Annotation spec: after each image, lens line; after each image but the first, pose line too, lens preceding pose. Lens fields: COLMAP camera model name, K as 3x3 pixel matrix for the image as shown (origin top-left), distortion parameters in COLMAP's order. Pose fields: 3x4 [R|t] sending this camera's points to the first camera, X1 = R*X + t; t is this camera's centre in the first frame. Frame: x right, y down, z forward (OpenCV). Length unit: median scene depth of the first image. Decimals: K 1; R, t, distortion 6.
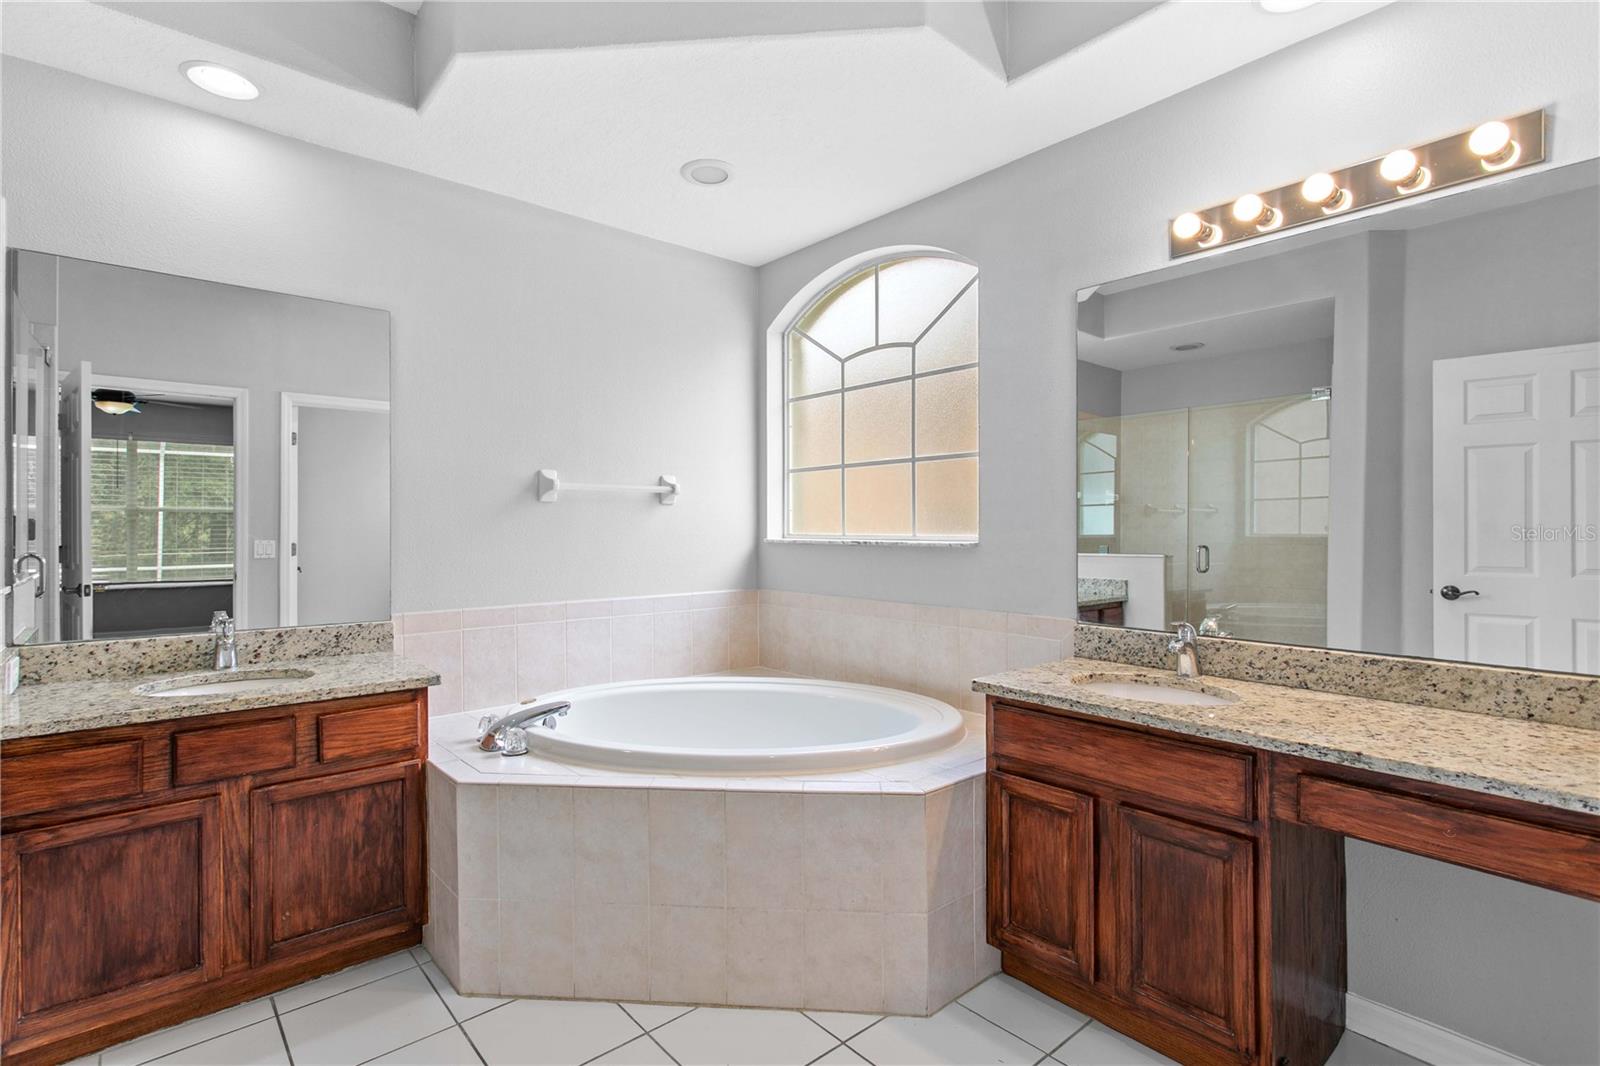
lens RADIAL K [[763.8, 0, 797.4], [0, 763.8, 532.3], [0, 0, 1]] dist [0.002871, 0.001636]
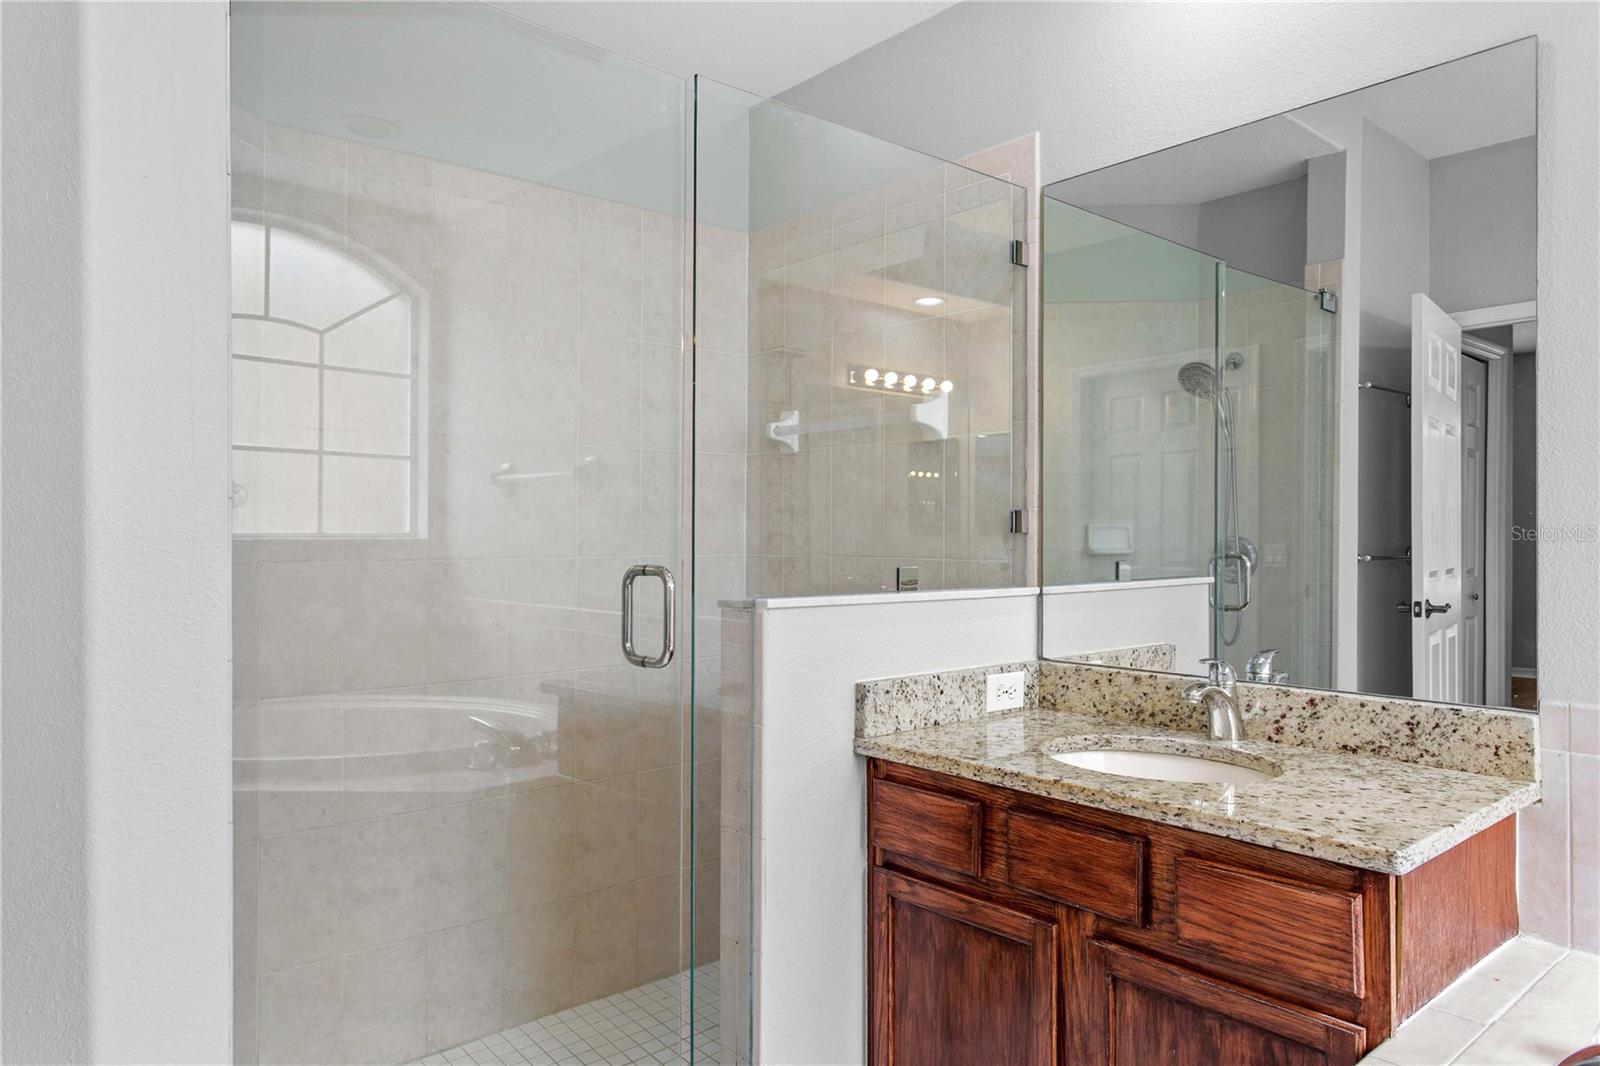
lens RADIAL K [[1072.0, 0, 797.7], [0, 1072.0, 530.5], [0, 0, 1]] dist [-0.010090, -0.000113]
pose [[-0.046631, -0.006047, -0.998894, 0.143494], [-0.002278, 0.999980, -0.005947, 0.016135], [0.998910, 0.001998, -0.046644, 0.751517]]
